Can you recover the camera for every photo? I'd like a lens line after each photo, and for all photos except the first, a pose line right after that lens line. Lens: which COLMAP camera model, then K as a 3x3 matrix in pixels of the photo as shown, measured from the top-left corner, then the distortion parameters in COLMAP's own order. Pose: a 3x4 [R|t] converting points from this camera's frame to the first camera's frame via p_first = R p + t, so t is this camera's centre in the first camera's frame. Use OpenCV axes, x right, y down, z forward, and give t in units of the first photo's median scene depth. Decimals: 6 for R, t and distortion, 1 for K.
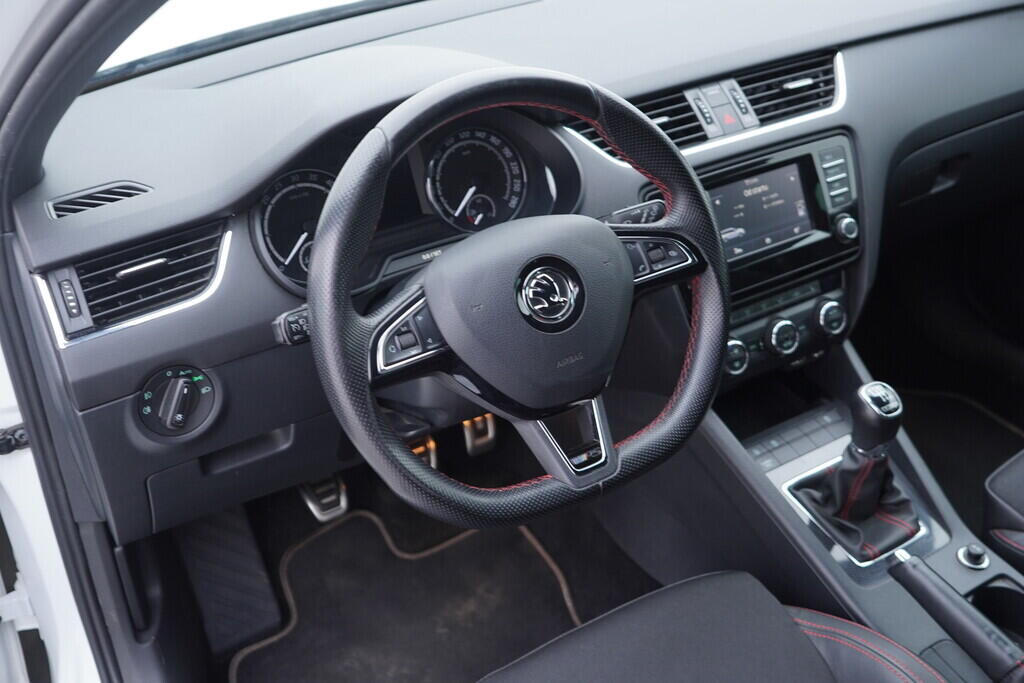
lens RADIAL K [[1060.2, 0, 512.0], [0, 1060.2, 341.5], [0, 0, 1]] dist [0.000672, 0.011225]
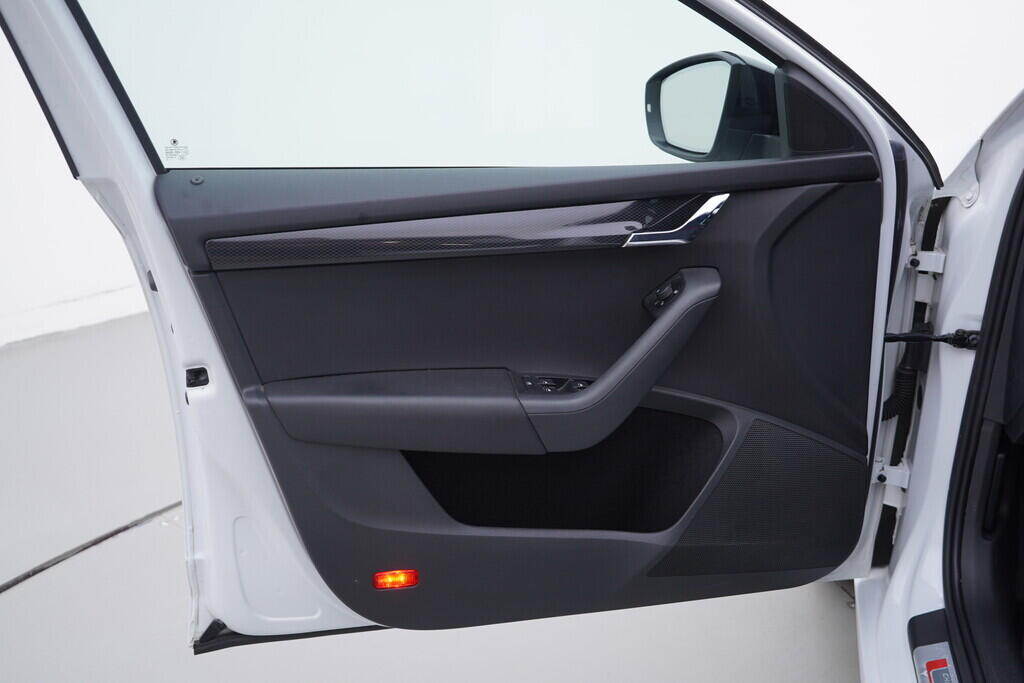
lens RADIAL K [[1060.2, 0, 512.0], [0, 1060.2, 341.5], [0, 0, 1]] dist [0.000672, 0.011225]
pose [[0.729437, 0.279066, -0.624535, -0.042754], [-0.366439, 0.930361, -0.012268, 0.298893], [0.577619, 0.237803, 0.780900, -0.364007]]
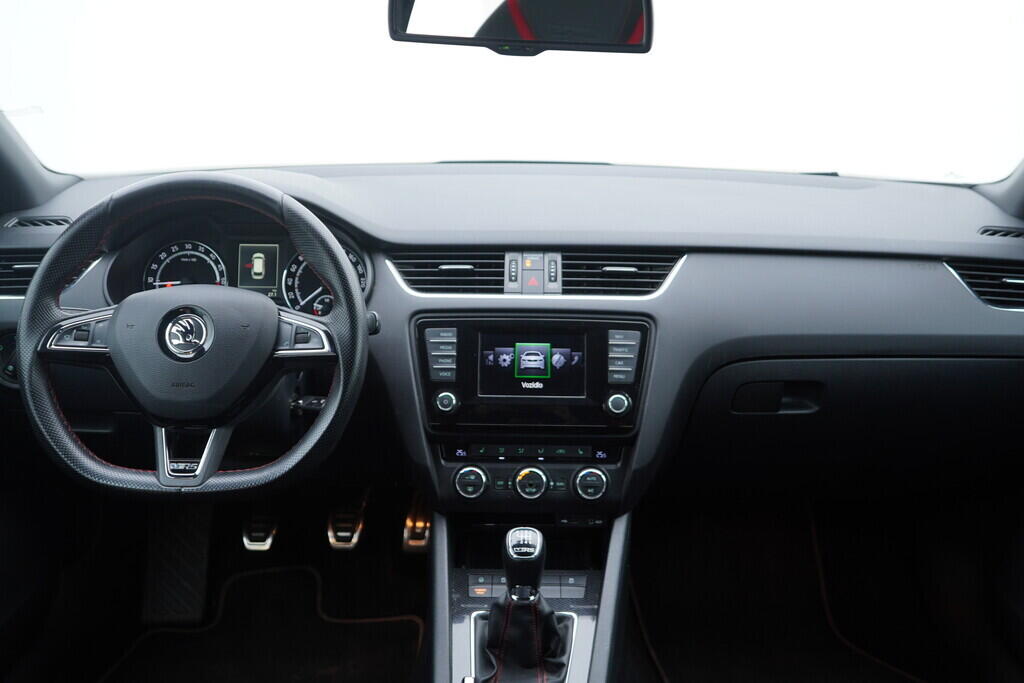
lens RADIAL K [[1060.2, 0, 512.0], [0, 1060.2, 341.5], [0, 0, 1]] dist [0.000672, 0.011225]
pose [[0.846893, 0.221423, -0.483470, 0.752163], [-0.317051, 0.940162, -0.124797, 0.000790], [0.426907, 0.258975, 0.866419, 0.014684]]
